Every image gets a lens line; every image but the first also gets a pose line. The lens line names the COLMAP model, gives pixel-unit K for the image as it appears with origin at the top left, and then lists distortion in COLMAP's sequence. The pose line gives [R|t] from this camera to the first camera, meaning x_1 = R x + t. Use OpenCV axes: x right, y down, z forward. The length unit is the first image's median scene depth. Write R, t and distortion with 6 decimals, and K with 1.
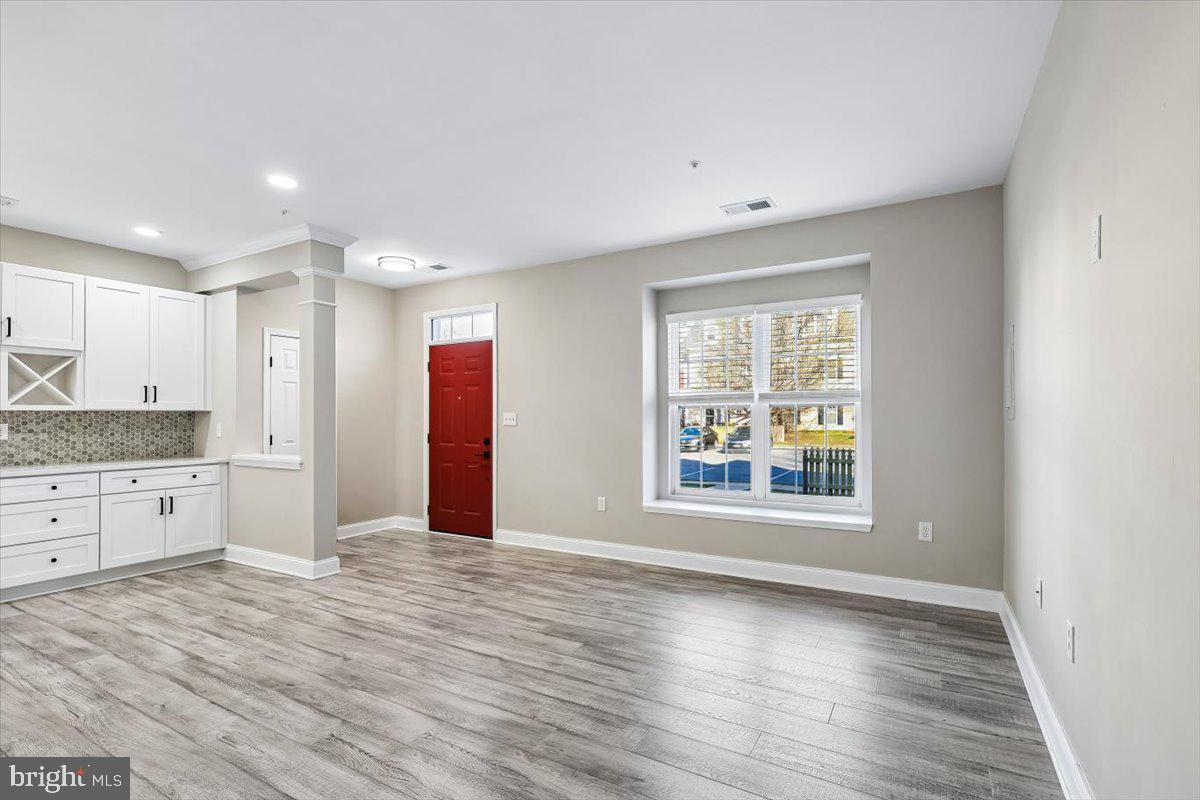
lens RADIAL K [[560.2, 0, 602.7], [0, 560.2, 409.0], [0, 0, 1]] dist [0.000364, 0.000763]
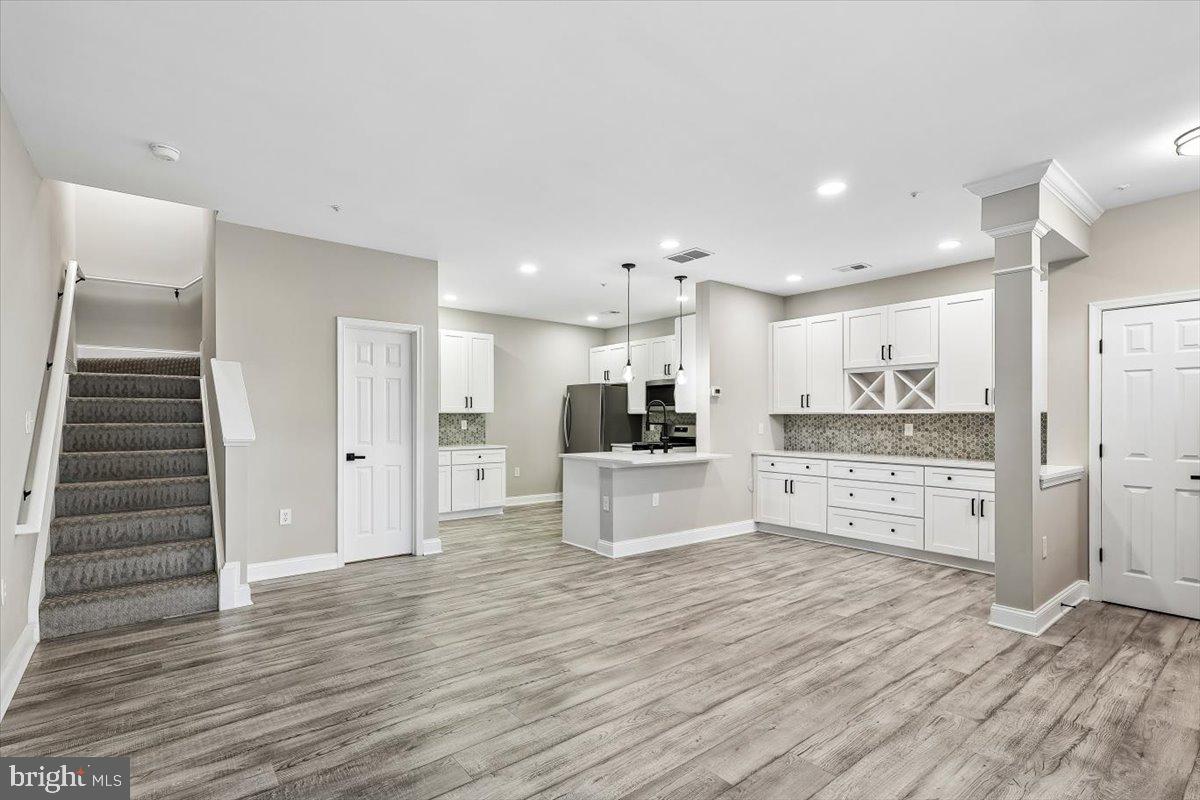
lens RADIAL K [[564.9, 0, 598.6], [0, 564.9, 415.6], [0, 0, 1]] dist [-0.000930, 0.000988]
pose [[-0.357965, -0.002035, -0.933733, 0.423124], [0.010347, 0.999928, -0.006146, 0.007579], [0.933678, -0.011861, -0.357918, 0.760547]]
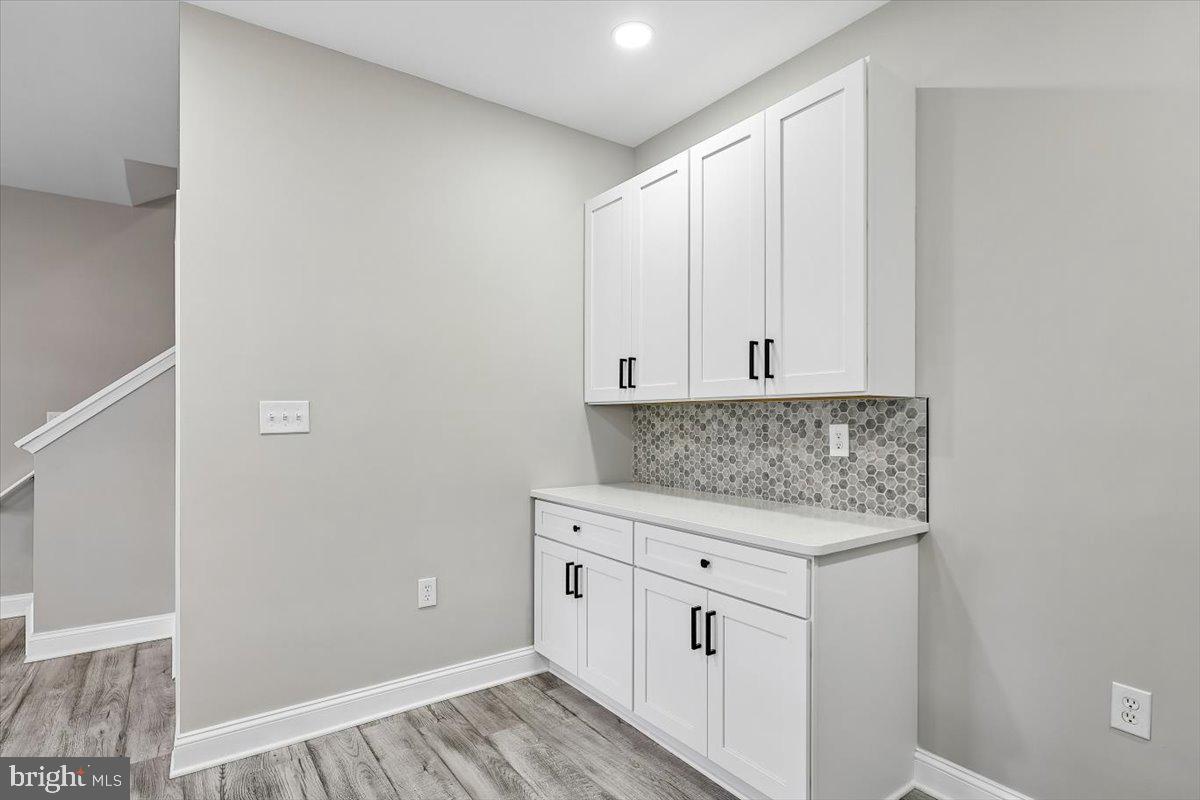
lens RADIAL K [[593.5, 0, 577.3], [0, 593.5, 416.2], [0, 0, 1]] dist [0.005107, 0.001317]
pose [[-0.903526, 0.005765, 0.428494, -1.066612], [-0.000065, 0.999908, -0.013591, 0.007126], [-0.428532, -0.012308, -0.903443, 0.312989]]
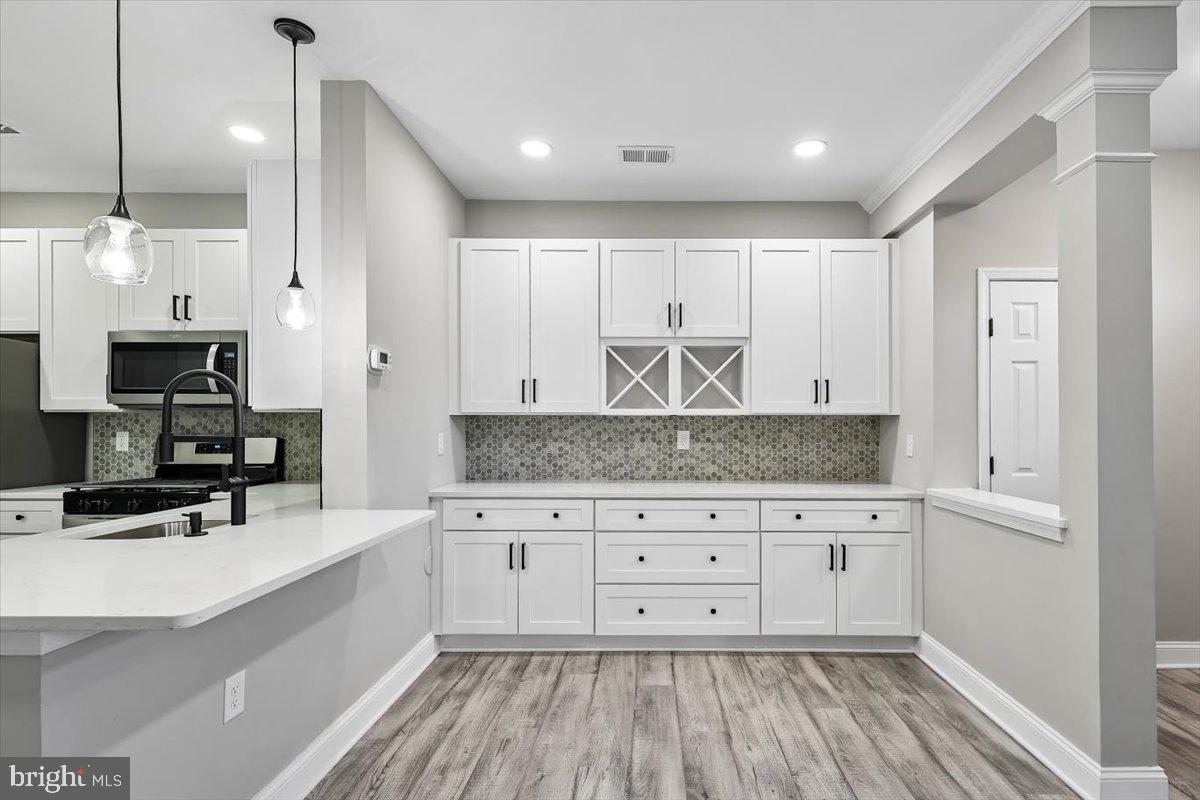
lens RADIAL K [[588.6, 0, 652.3], [0, 588.6, 420.1], [0, 0, 1]] dist [-0.000922, 0.000284]
pose [[0.508286, 0.000839, -0.861188, -0.300613], [0.007285, 0.999960, 0.005274, 0.004346], [0.861158, -0.008955, 0.508259, 0.475873]]
